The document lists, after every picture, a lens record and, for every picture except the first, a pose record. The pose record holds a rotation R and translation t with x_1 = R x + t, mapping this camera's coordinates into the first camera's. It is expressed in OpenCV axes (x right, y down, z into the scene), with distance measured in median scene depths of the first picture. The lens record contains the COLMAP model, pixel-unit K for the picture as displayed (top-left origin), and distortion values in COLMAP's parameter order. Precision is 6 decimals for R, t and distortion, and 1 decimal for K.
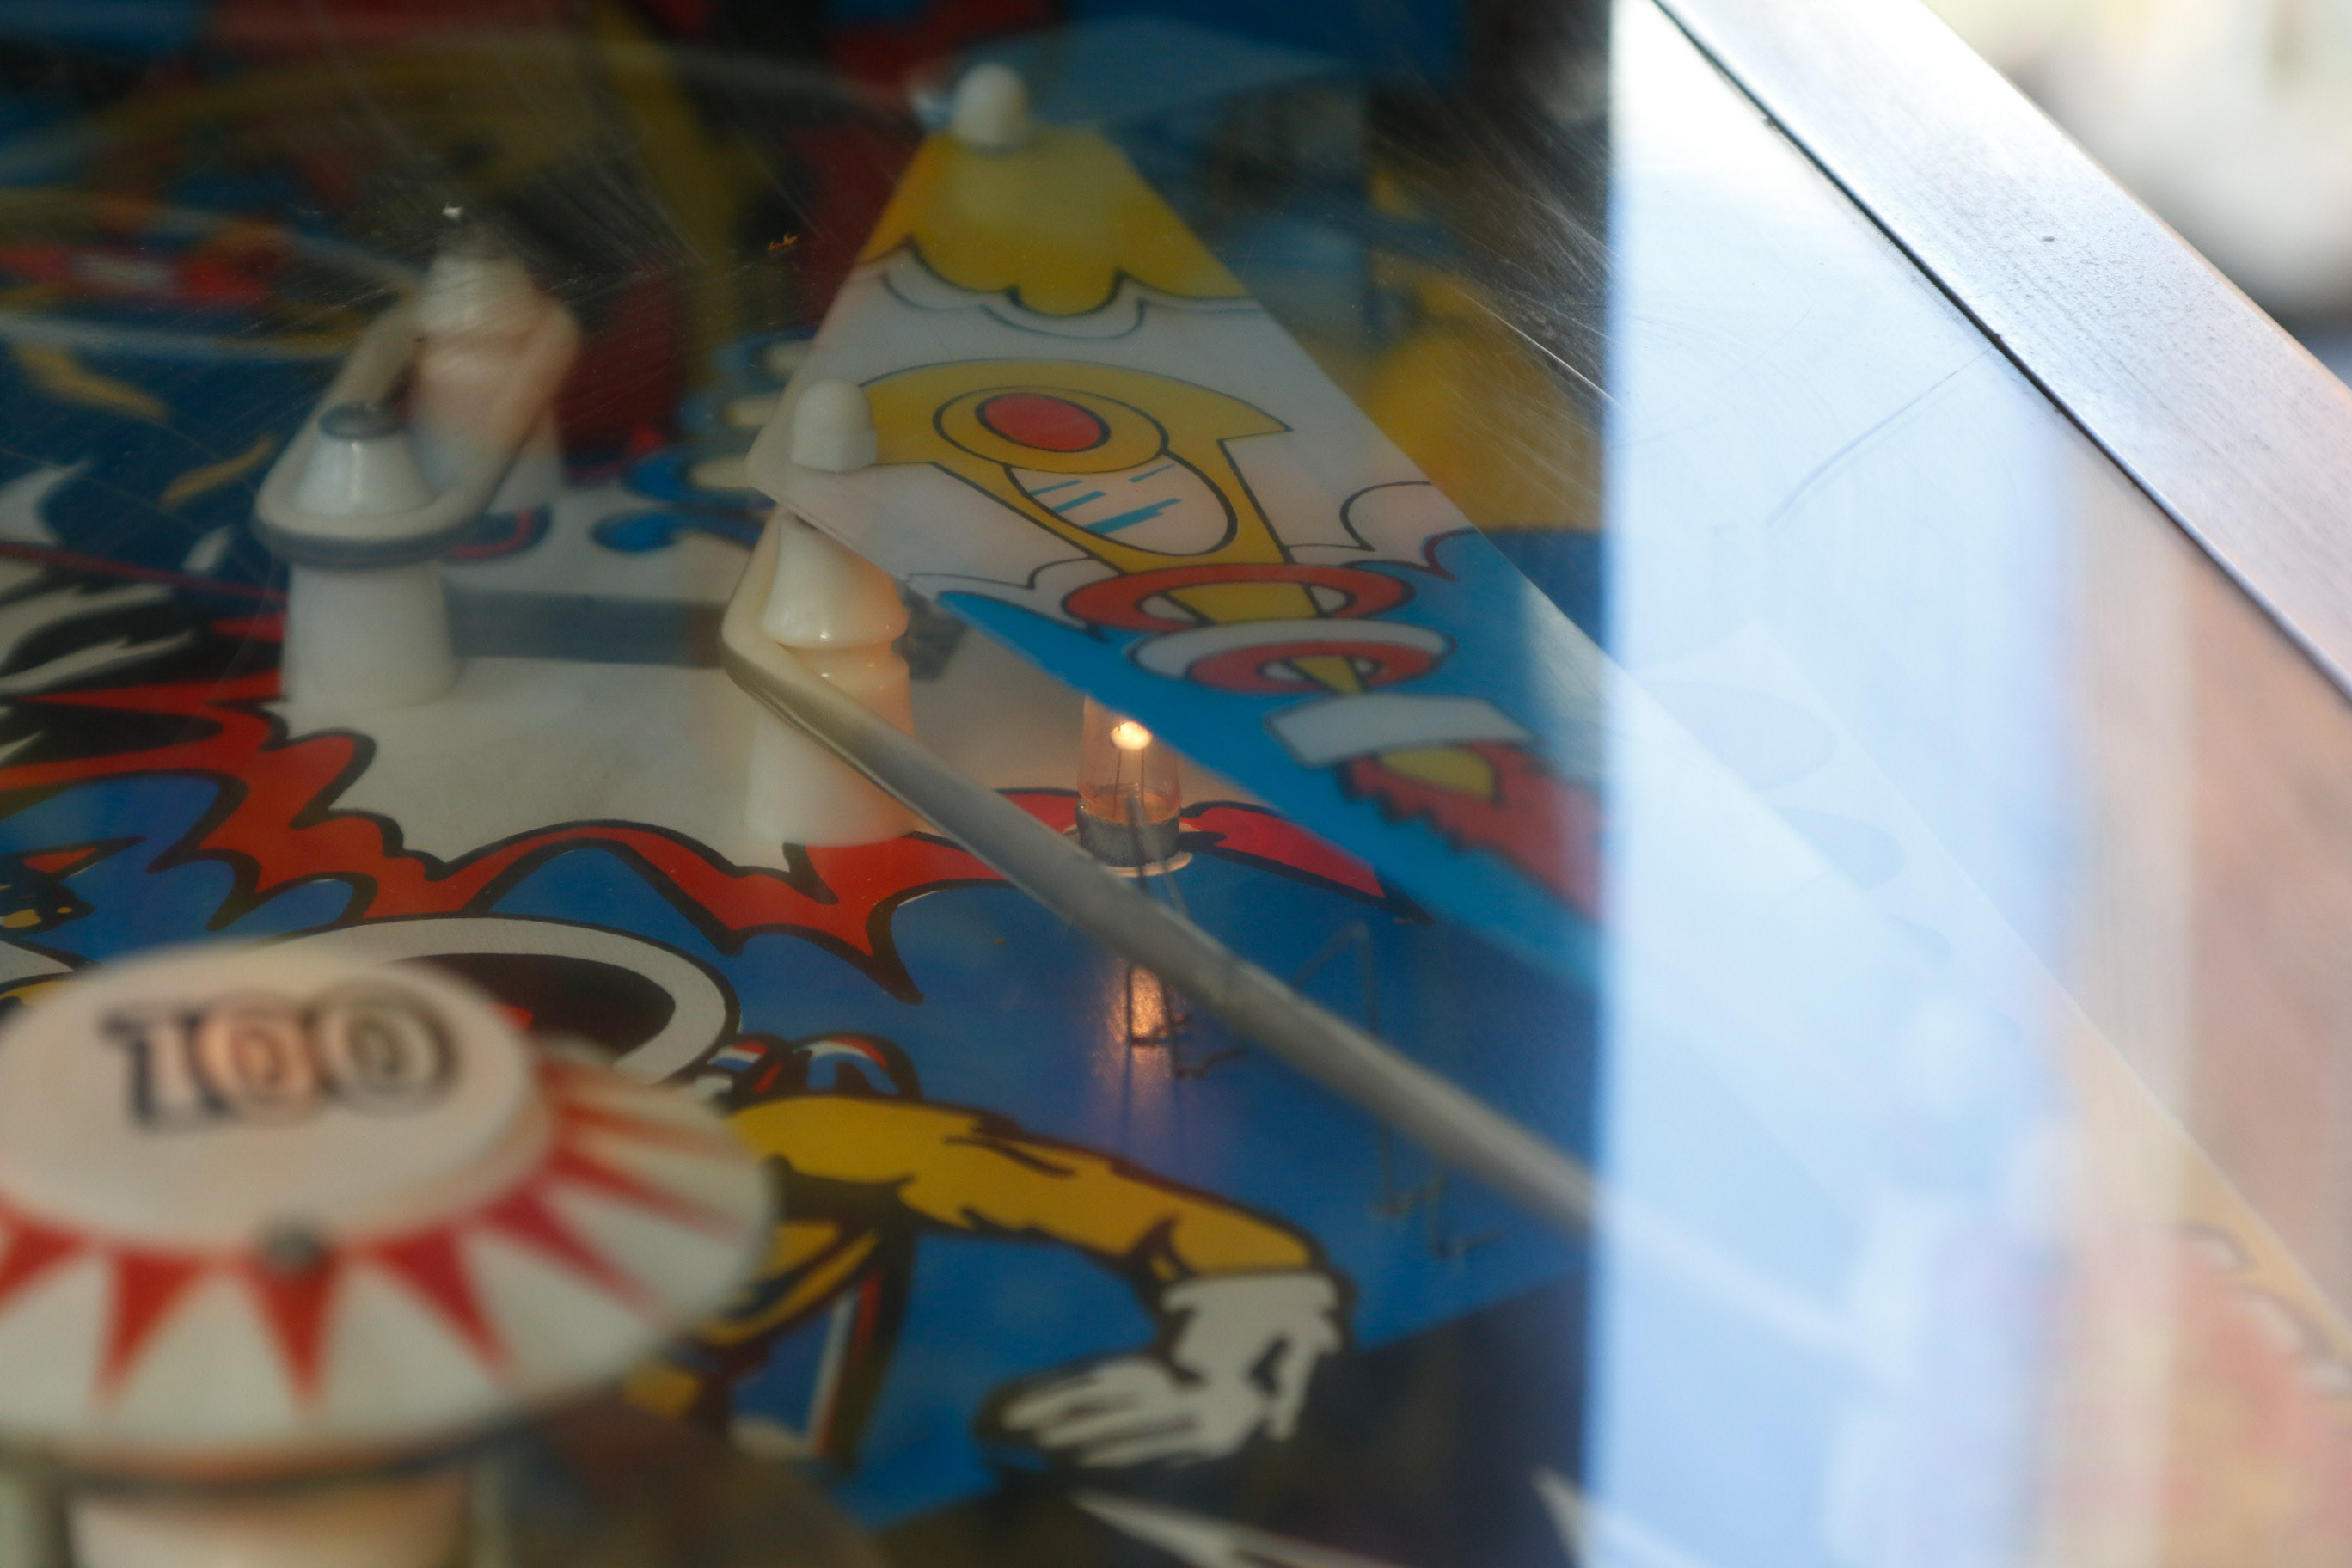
lens RADIAL K [[8600.0, 0, 1177.0], [0, 8600.0, 783.9], [0, 0, 1]] dist [0.304592, 0.000000]
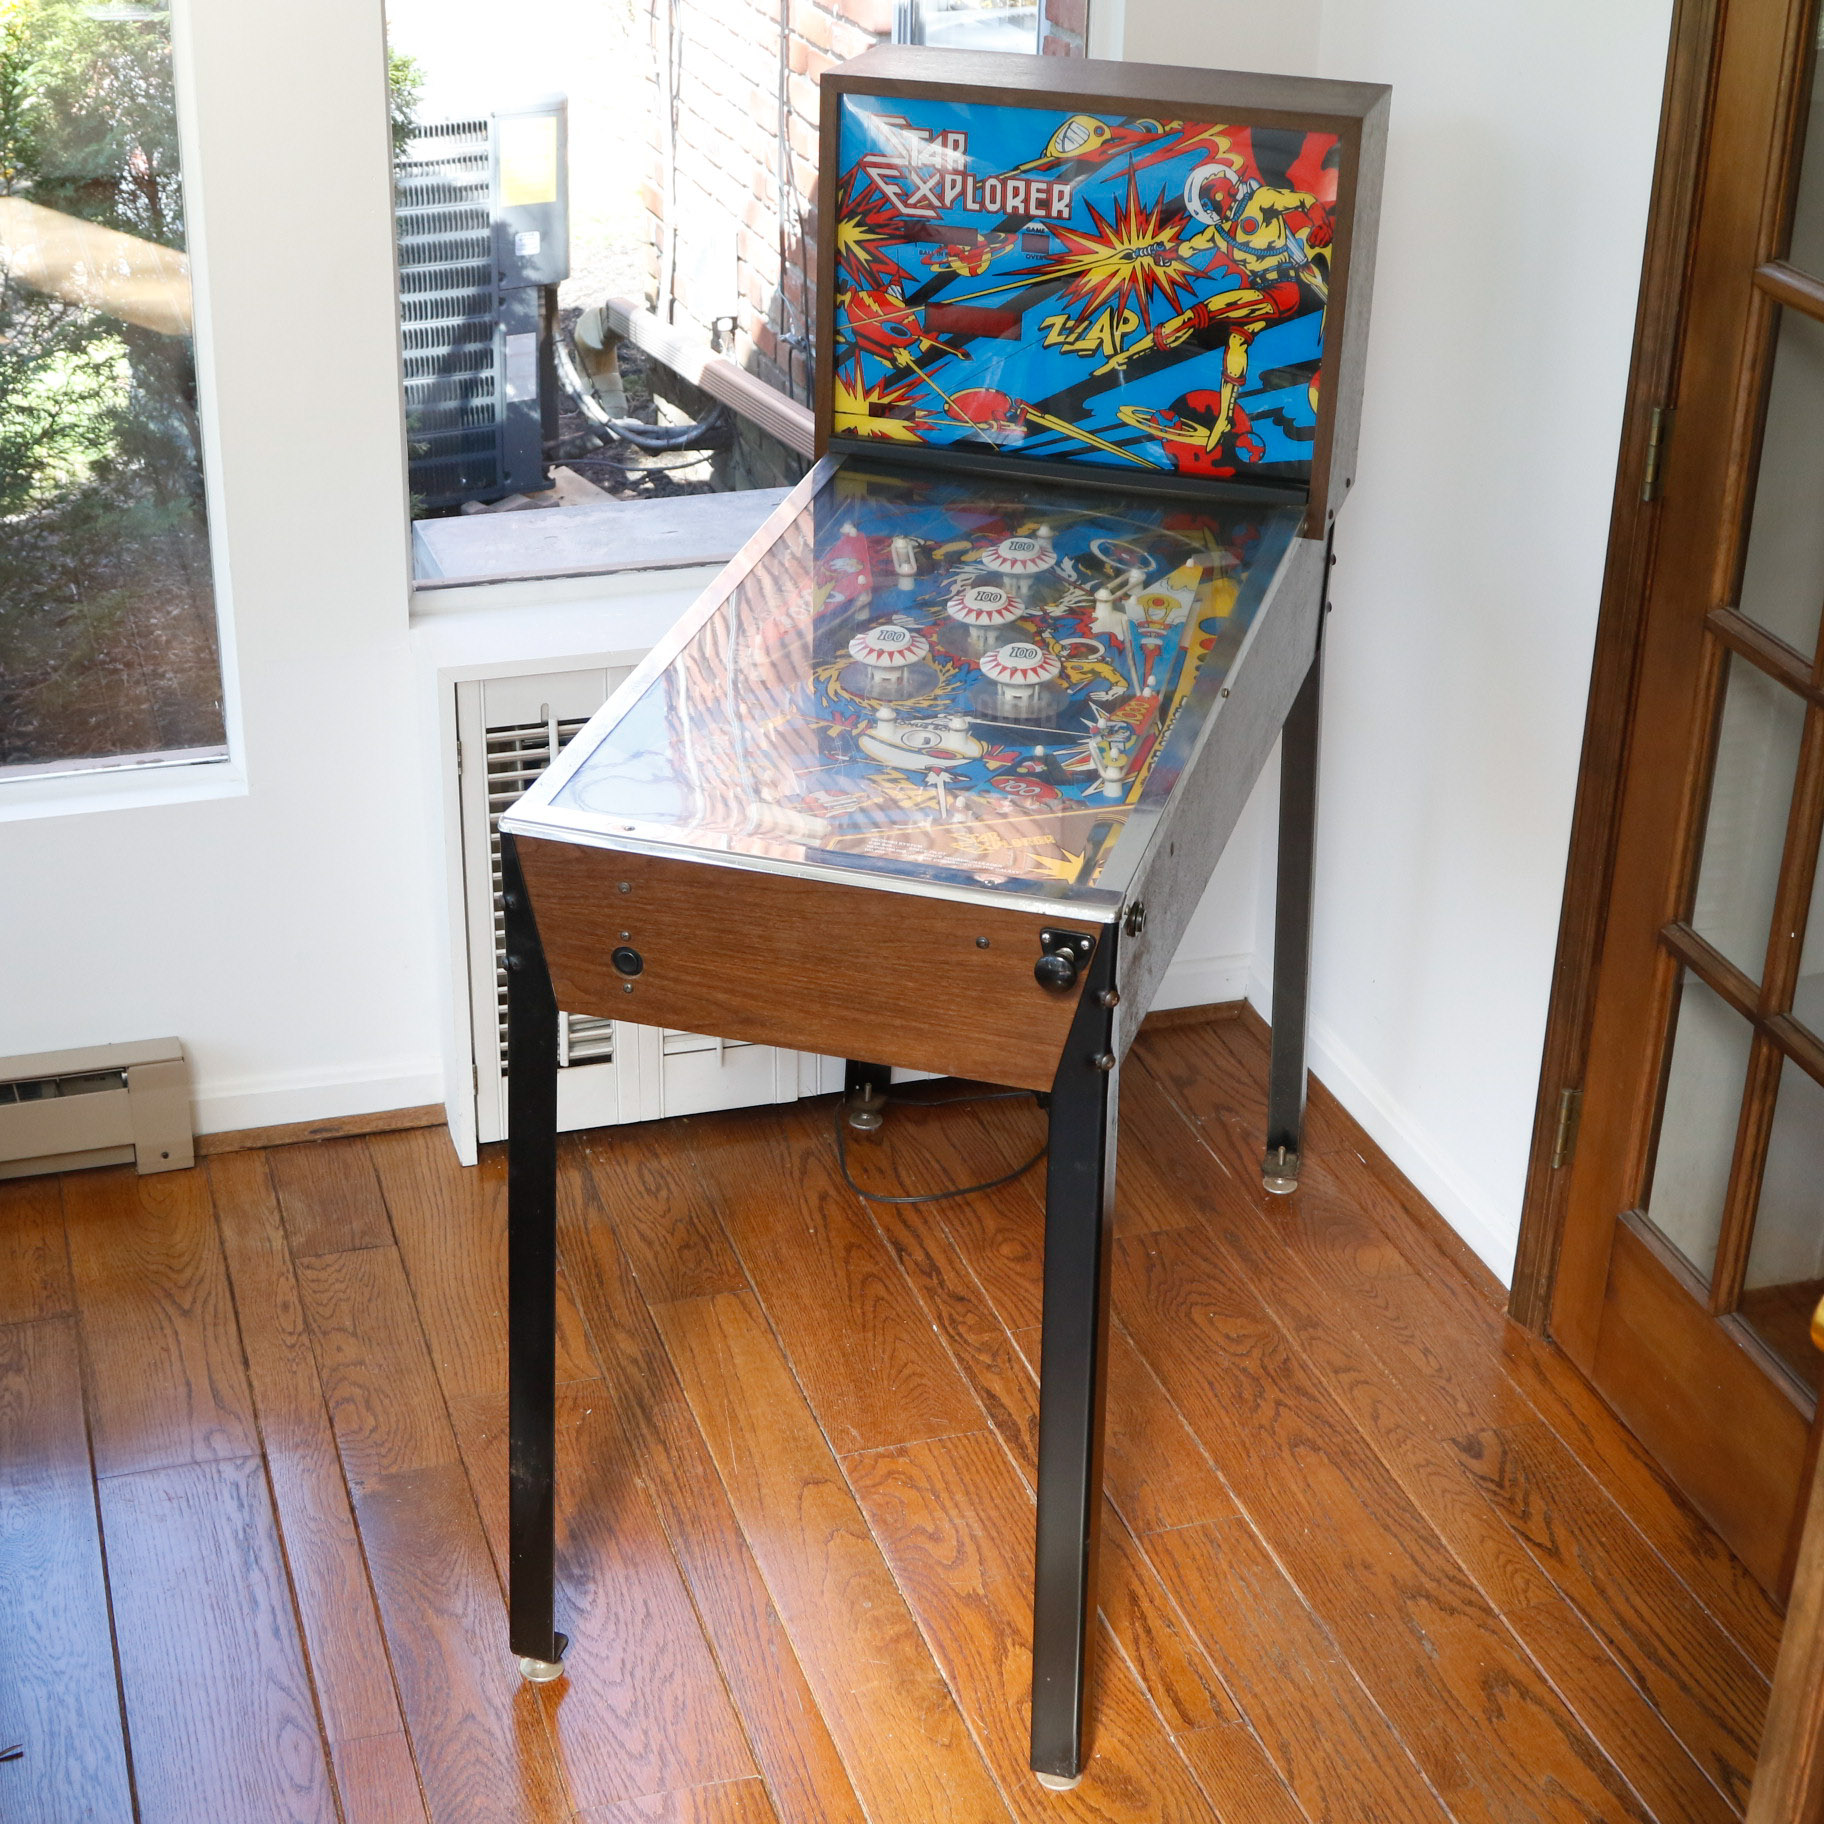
lens RADIAL K [[2987.0, 0, 909.2], [0, 2987.0, 924.9], [0, 0, 1]] dist [-0.124849, 0.000000]
pose [[0.883102, 0.240795, -0.402678, 1.350738], [-0.167105, 0.963397, 0.209624, -0.398268], [0.438415, -0.117830, 0.891015, -2.537557]]
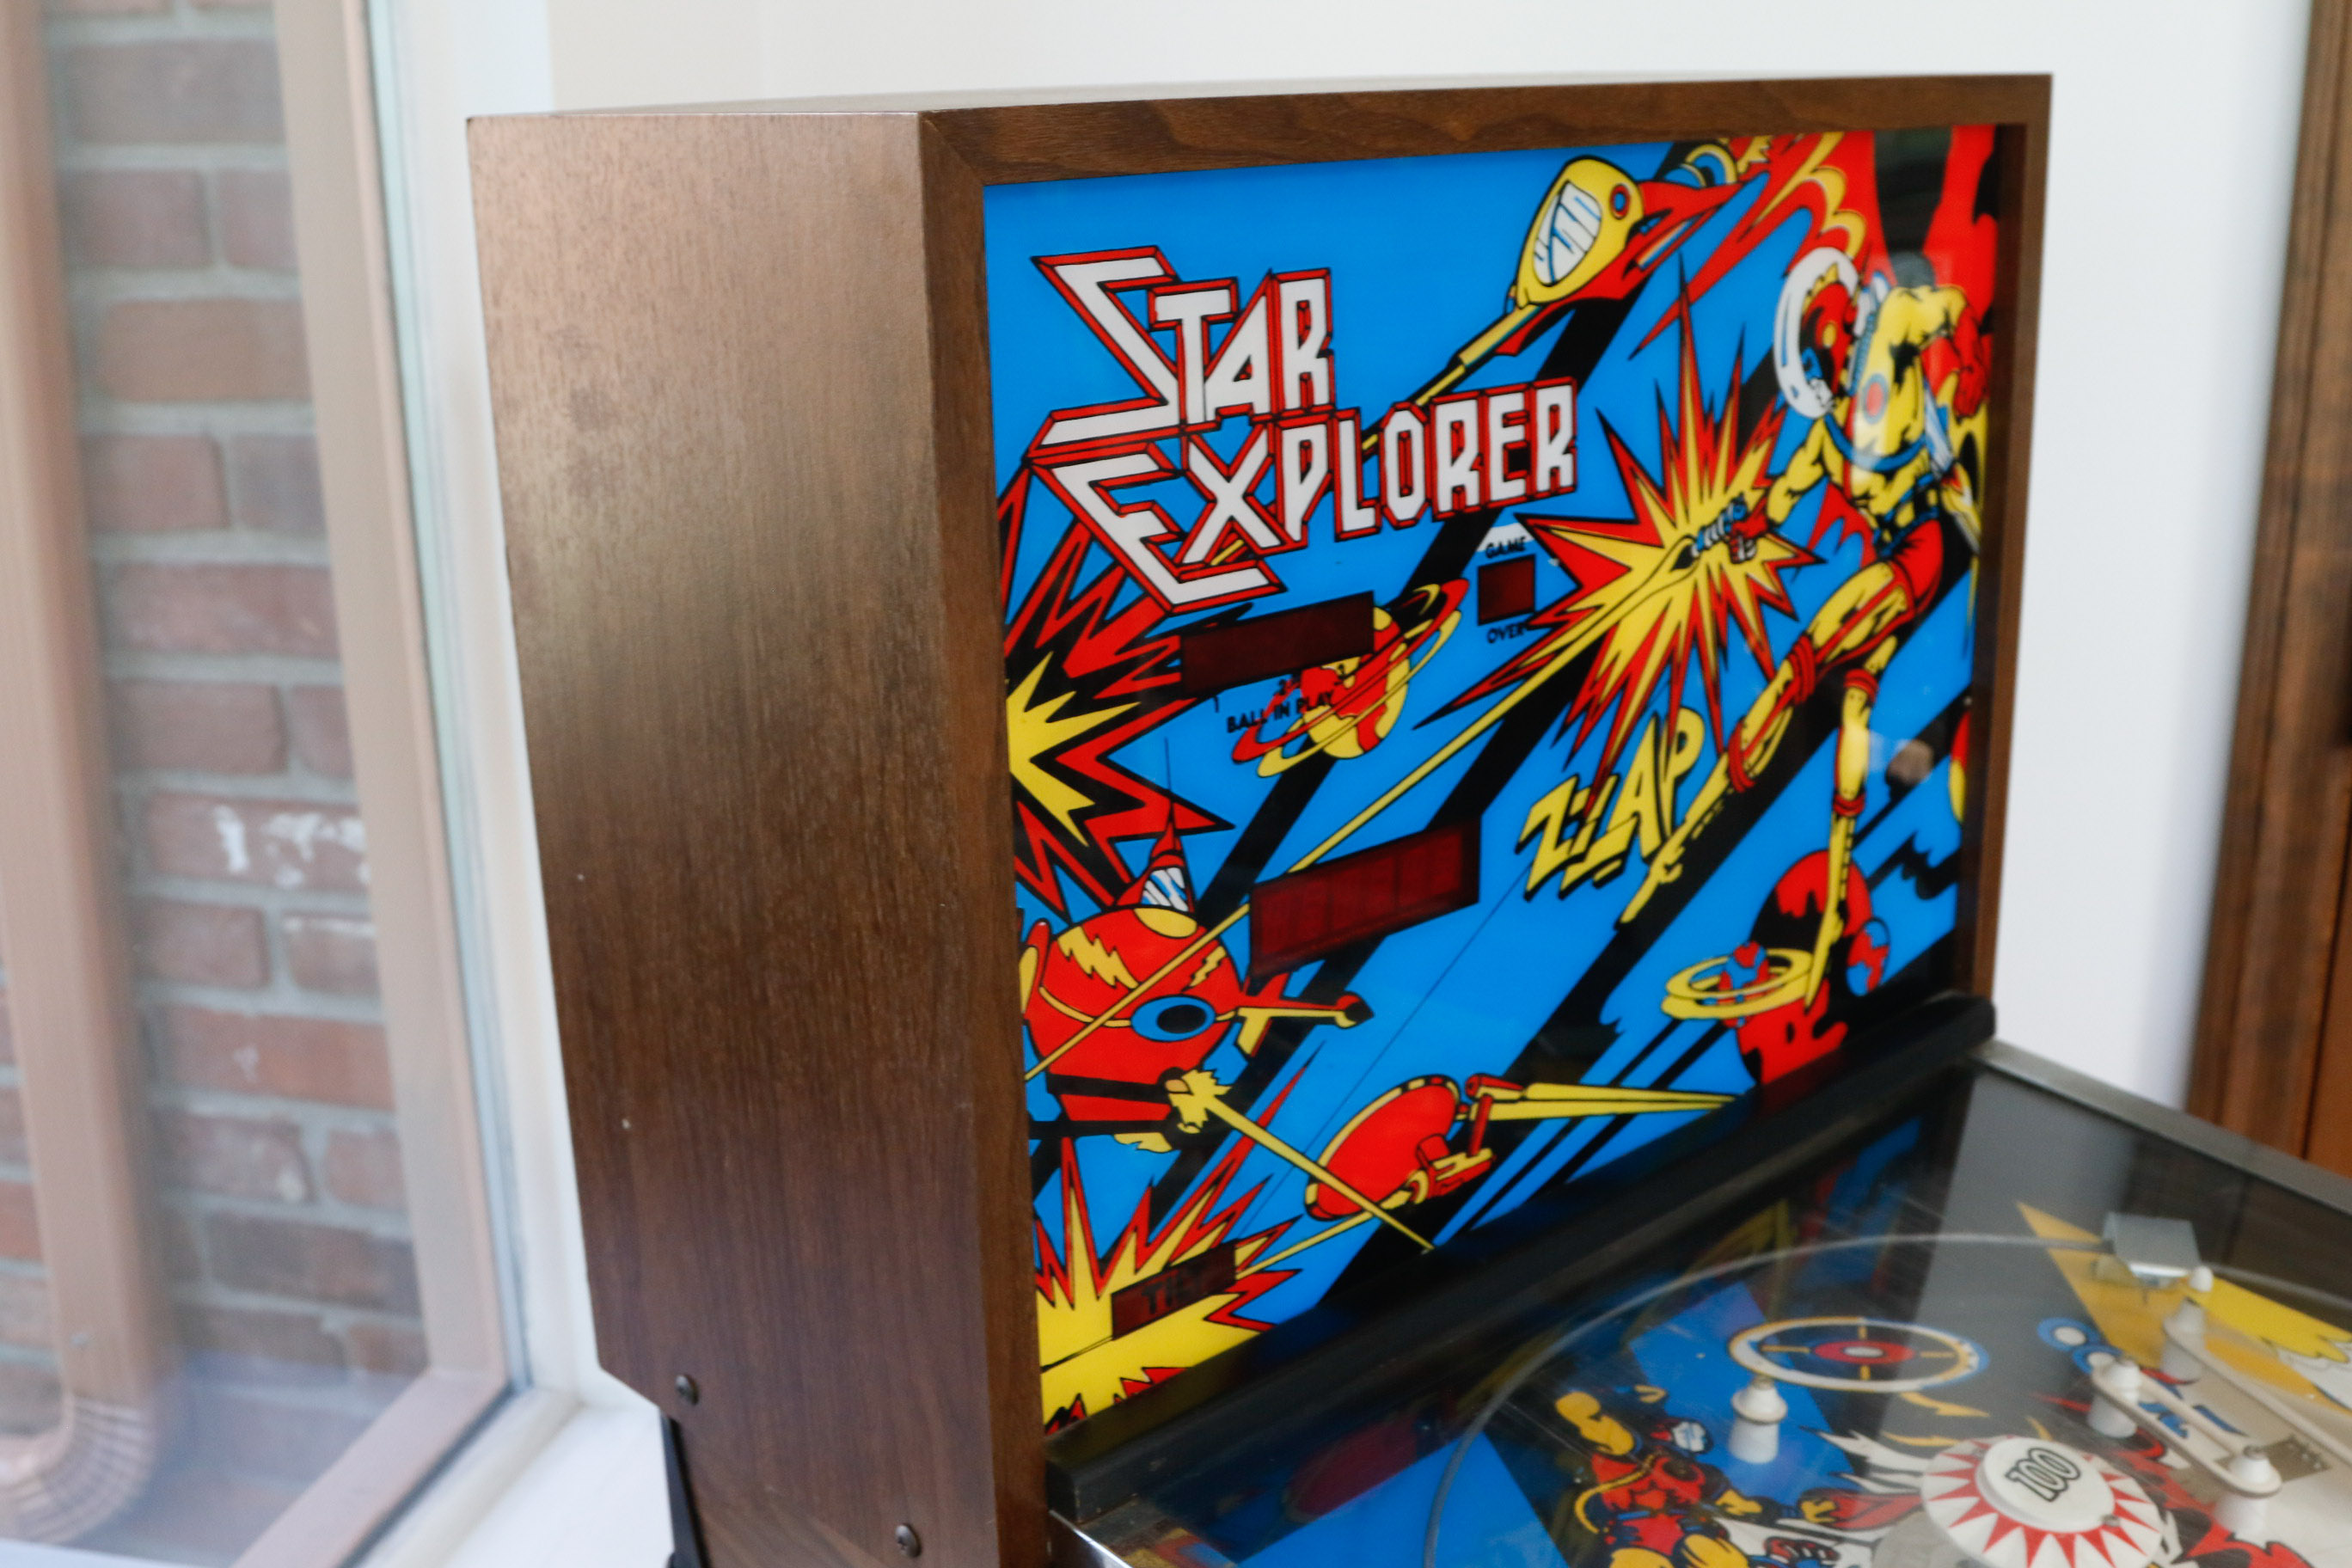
lens RADIAL K [[2521.1, 0, 1197.9], [0, 2521.1, 806.2], [0, 0, 1]] dist [-0.116853, 0.000000]
pose [[0.851576, -0.151028, 0.502005, -1.020419], [0.137739, 0.988417, 0.063712, -0.469526], [-0.505812, 0.014890, 0.862515, 0.403663]]
